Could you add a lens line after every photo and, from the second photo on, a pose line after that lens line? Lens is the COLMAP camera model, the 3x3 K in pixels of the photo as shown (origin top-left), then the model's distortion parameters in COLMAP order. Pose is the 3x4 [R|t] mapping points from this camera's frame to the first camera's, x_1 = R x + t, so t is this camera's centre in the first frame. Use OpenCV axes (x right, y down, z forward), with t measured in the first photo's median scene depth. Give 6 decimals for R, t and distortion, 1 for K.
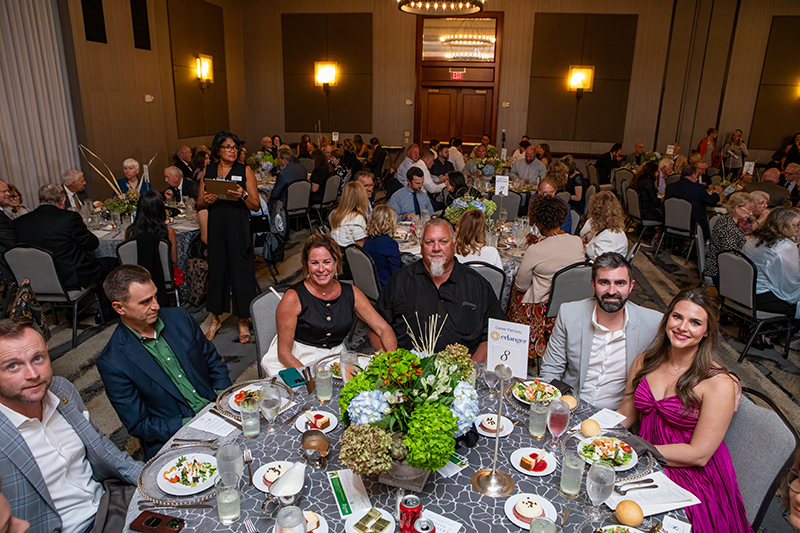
lens RADIAL K [[537.6, 0, 400.8], [0, 537.6, 265.8], [0, 0, 1]] dist [-0.041668, 0.017493]
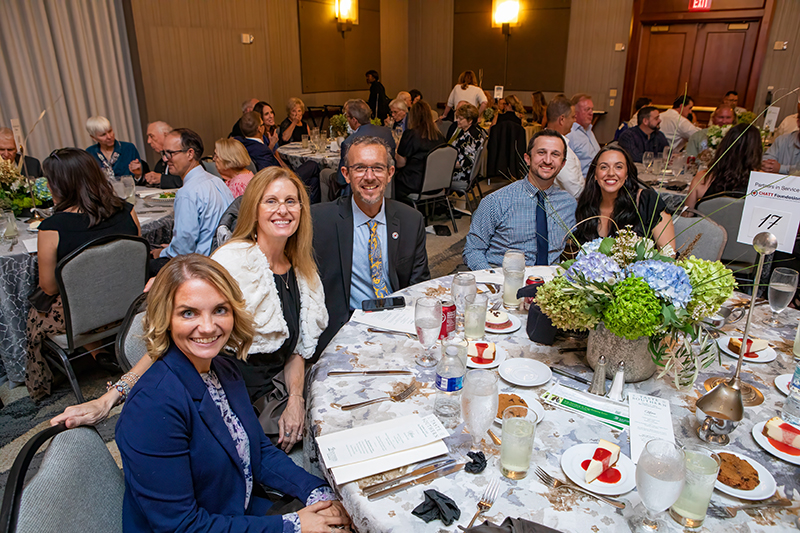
lens RADIAL K [[537.6, 0, 404.3], [0, 537.6, 266.8], [0, 0, 1]] dist [-0.041668, 0.017493]
pose [[0.921372, 0.122463, -0.368885, 0.048474], [-0.100881, 0.991890, 0.077317, -0.047017], [0.375362, -0.034024, 0.926254, 0.249285]]
